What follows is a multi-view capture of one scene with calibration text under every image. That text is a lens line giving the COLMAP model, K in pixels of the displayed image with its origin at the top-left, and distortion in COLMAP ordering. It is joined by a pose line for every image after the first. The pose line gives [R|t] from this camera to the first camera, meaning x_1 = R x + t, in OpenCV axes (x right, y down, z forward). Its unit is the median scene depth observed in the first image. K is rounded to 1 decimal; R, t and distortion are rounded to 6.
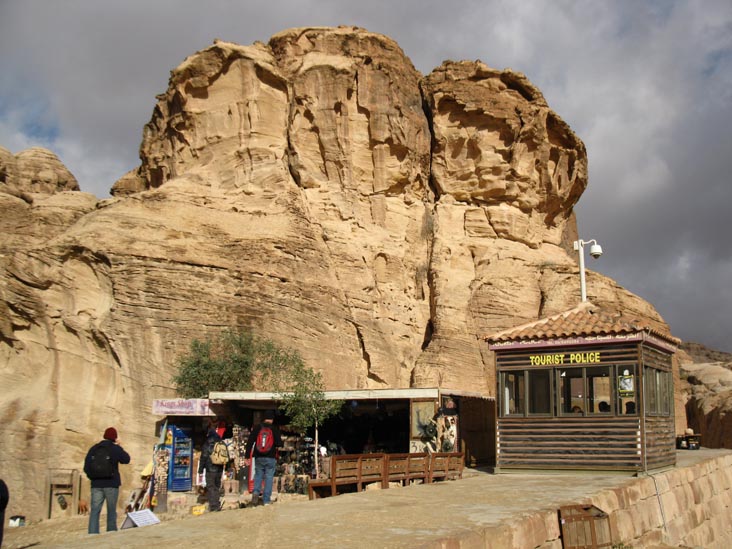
lens RADIAL K [[746.7, 0, 366.0], [0, 746.7, 274.5], [0, 0, 1]] dist [-0.195660, 0.217778]
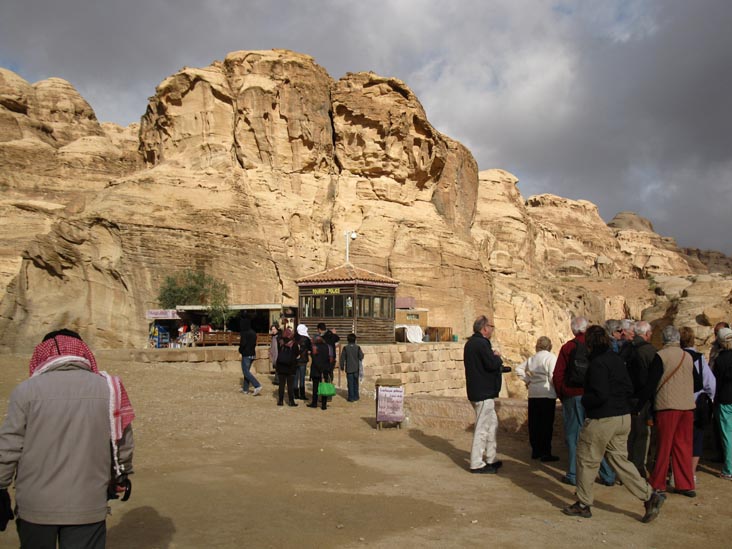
lens RADIAL K [[746.7, 0, 366.0], [0, 746.7, 274.5], [0, 0, 1]] dist [-0.195660, 0.217778]
pose [[0.999649, -0.006105, -0.025790, 0.196950], [0.009230, 0.992382, 0.122851, -0.087774], [0.024843, -0.123046, 0.992090, -0.504637]]
